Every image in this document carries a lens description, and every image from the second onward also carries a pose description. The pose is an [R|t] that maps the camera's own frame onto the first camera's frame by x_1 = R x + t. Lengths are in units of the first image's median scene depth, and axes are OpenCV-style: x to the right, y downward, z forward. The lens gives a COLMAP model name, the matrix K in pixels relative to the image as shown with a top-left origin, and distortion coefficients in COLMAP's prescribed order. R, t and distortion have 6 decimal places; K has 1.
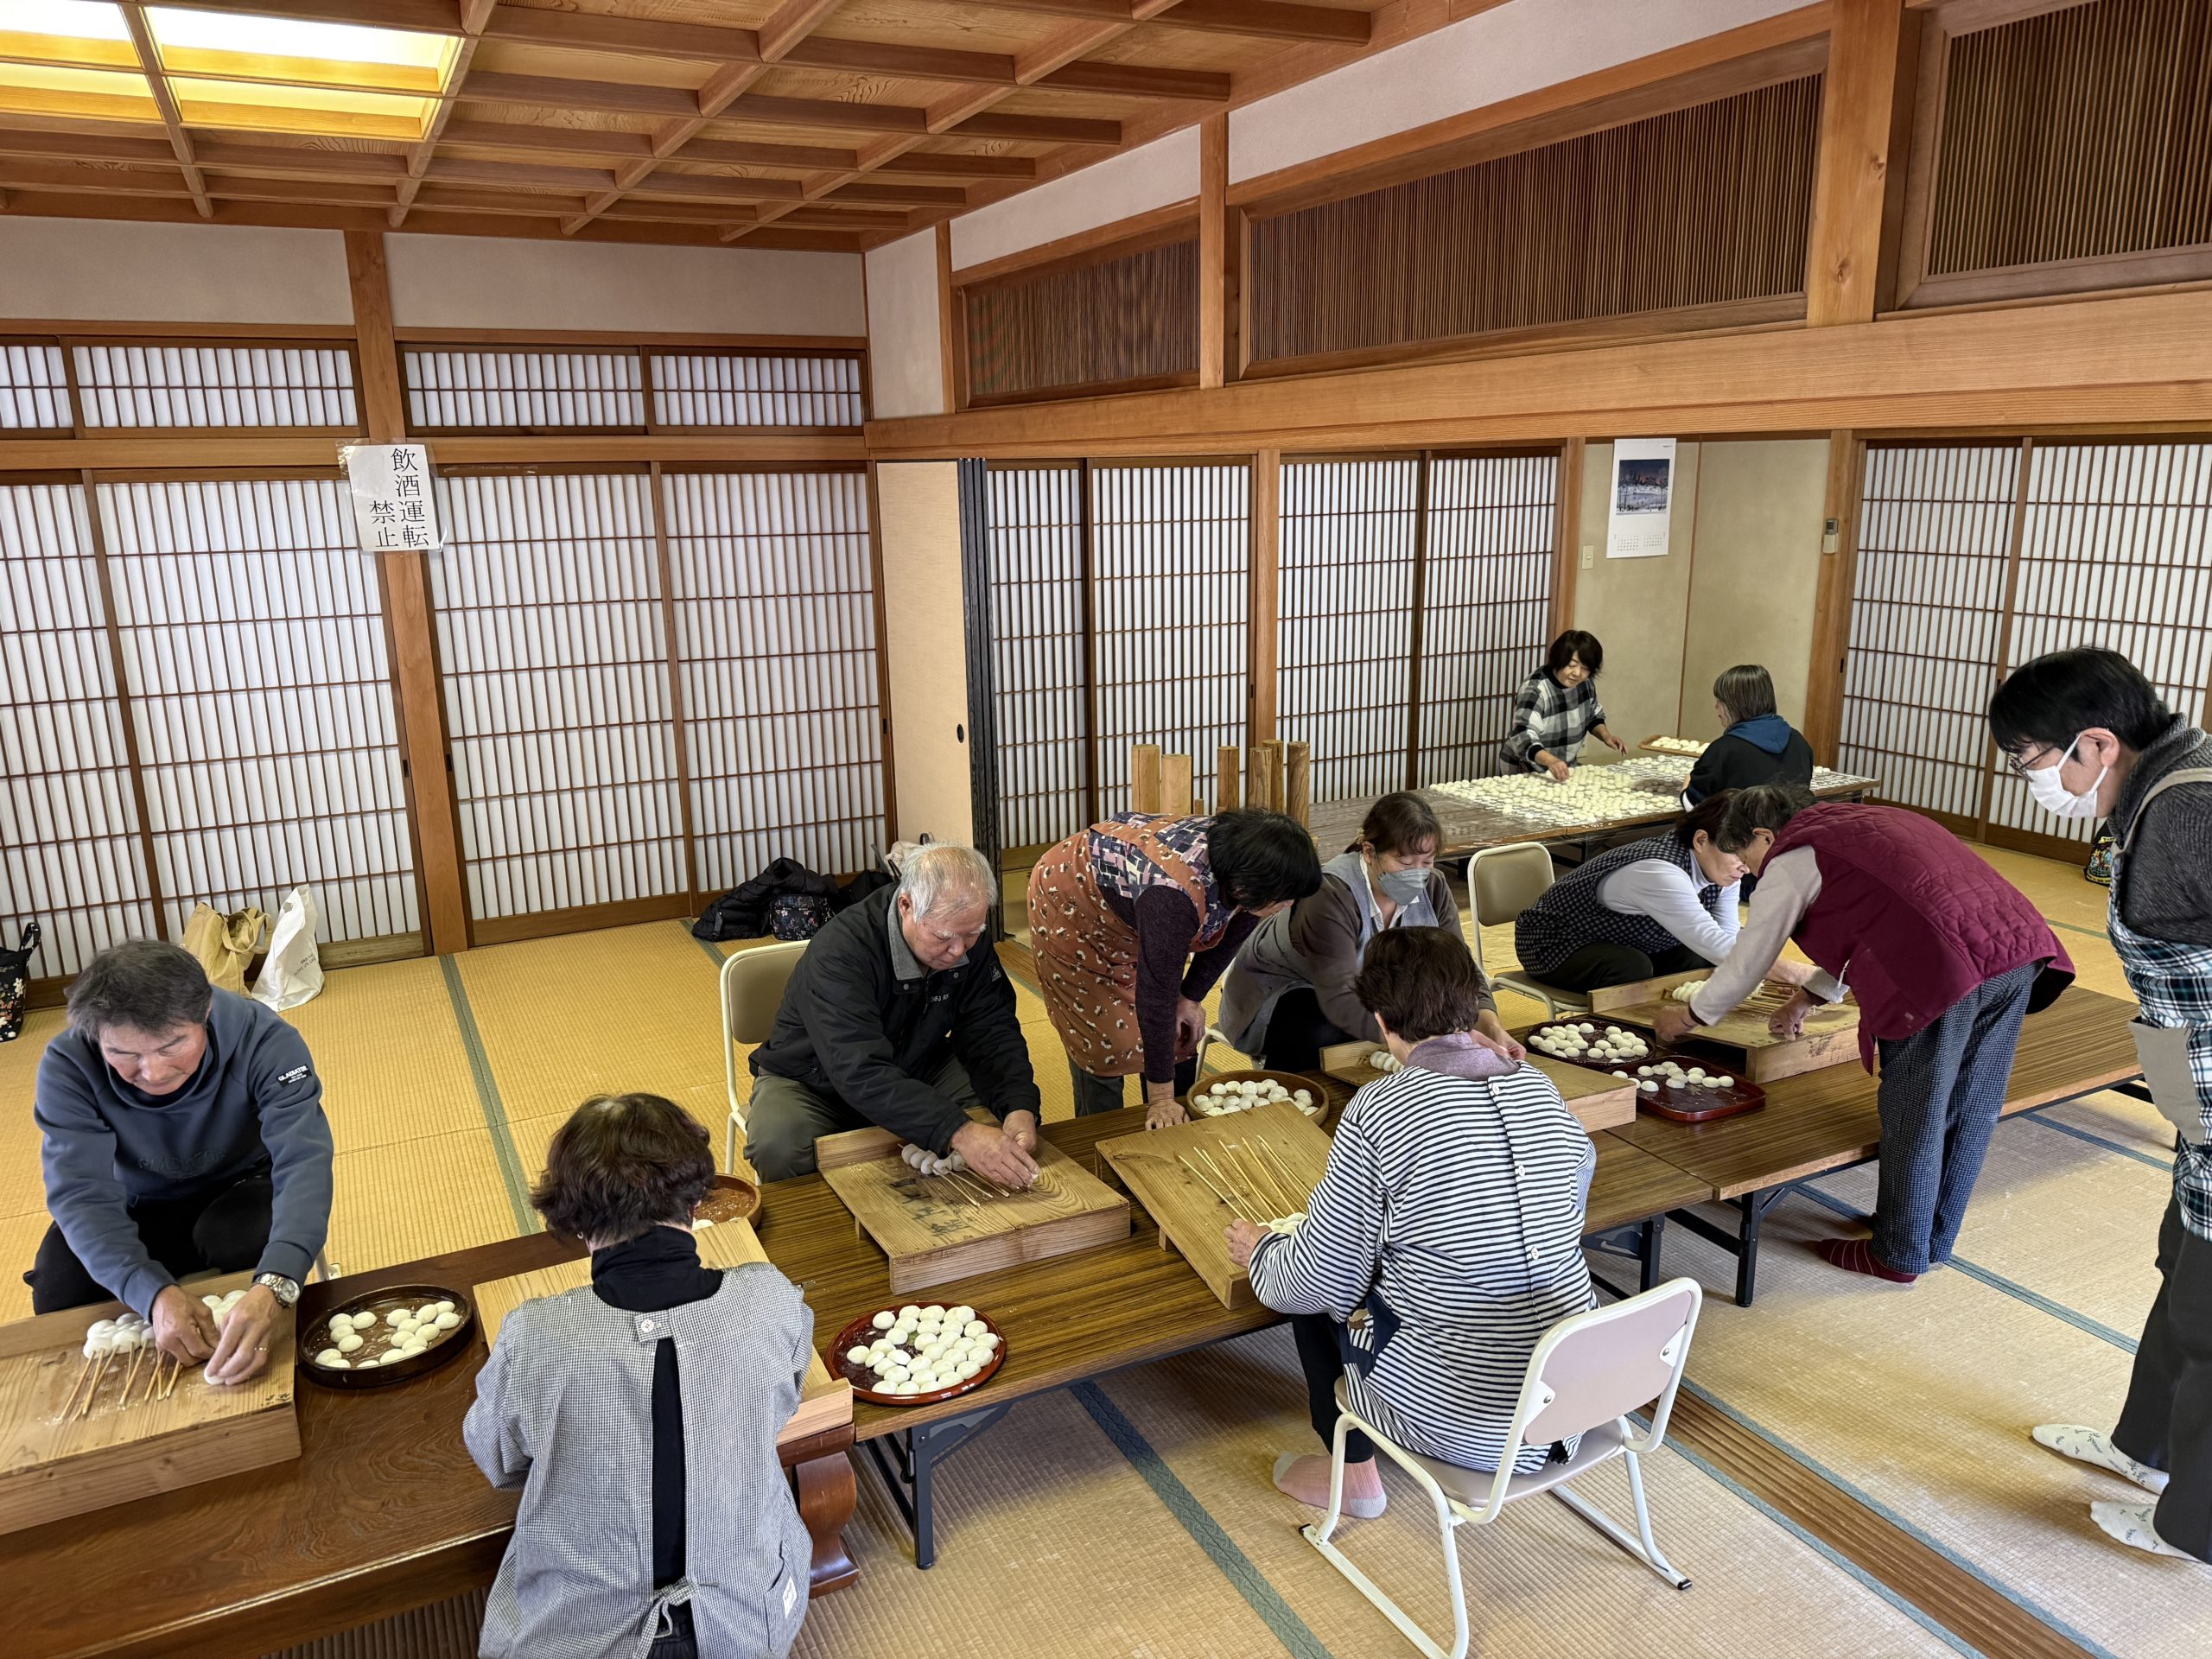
lens RADIAL K [[1542.4, 0, 1106.0], [0, 1542.4, 829.5], [0, 0, 1]] dist [0.048186, -0.062387]
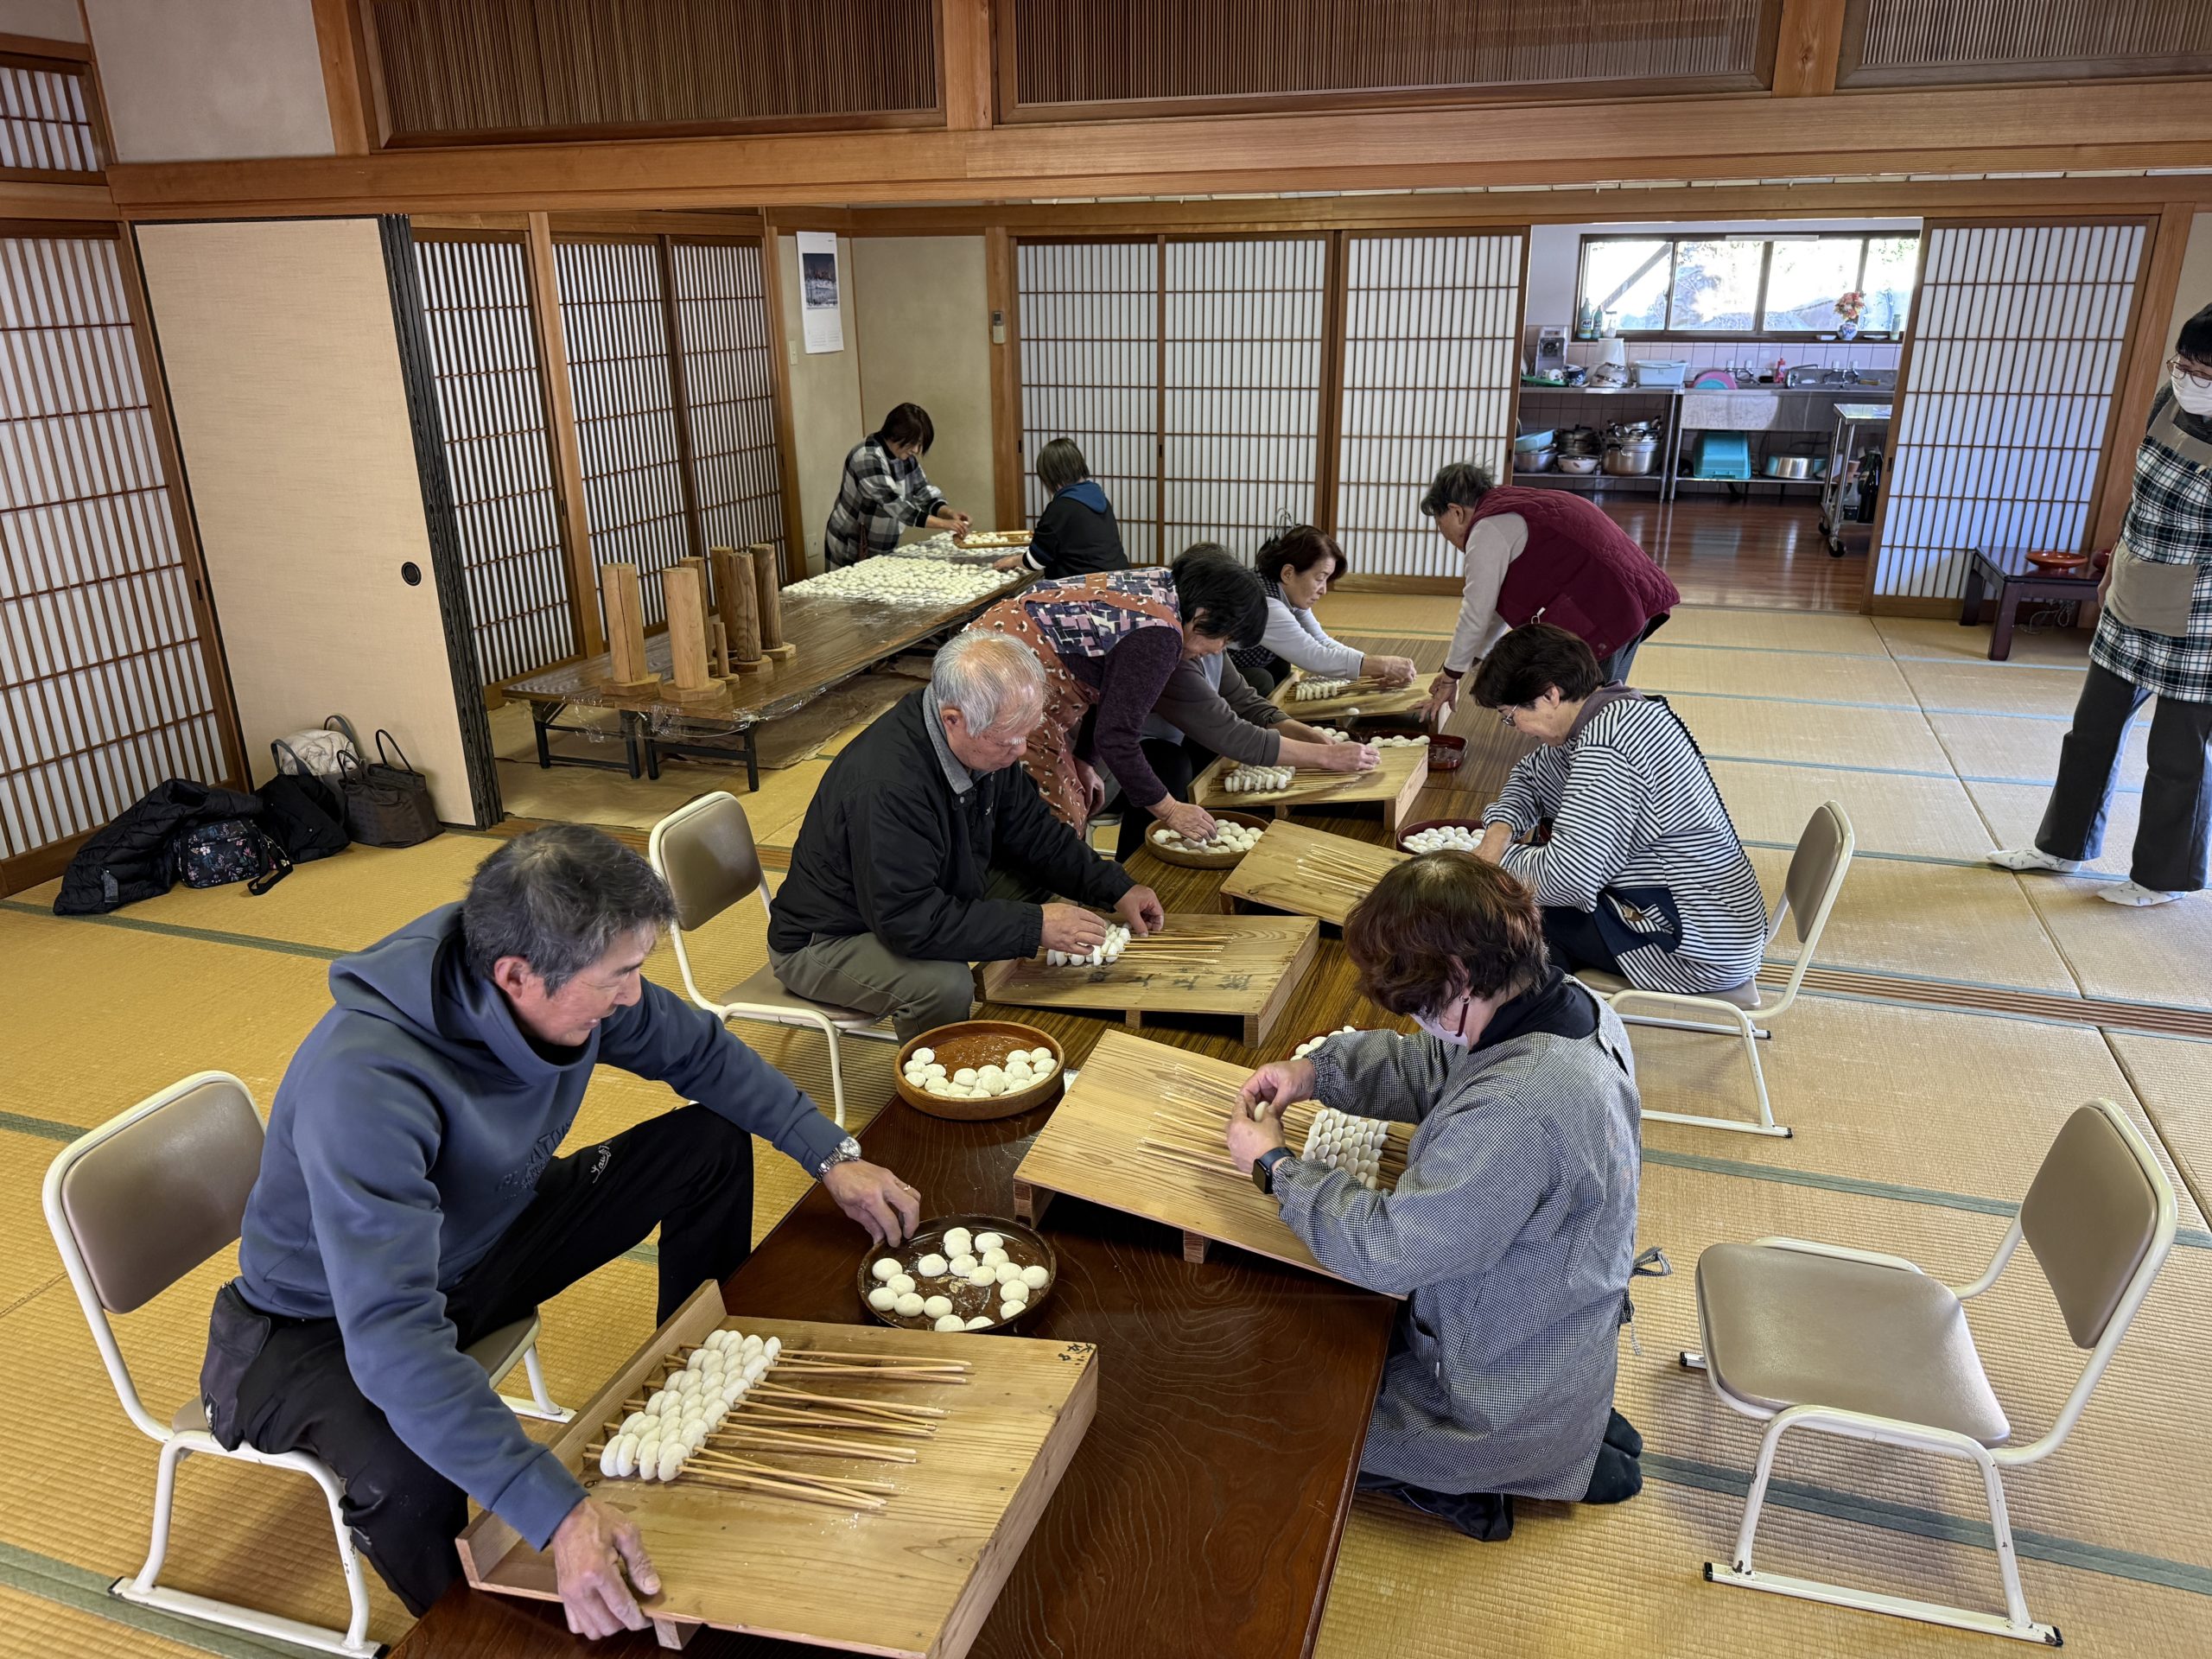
lens RADIAL K [[1542.4, 0, 1106.0], [0, 1542.4, 829.5], [0, 0, 1]] dist [0.048186, -0.062387]
pose [[0.711108, -0.229030, 0.664733, -0.343699], [0.159666, 0.973358, 0.164561, -0.008051], [-0.684713, -0.010885, 0.728732, 0.143974]]
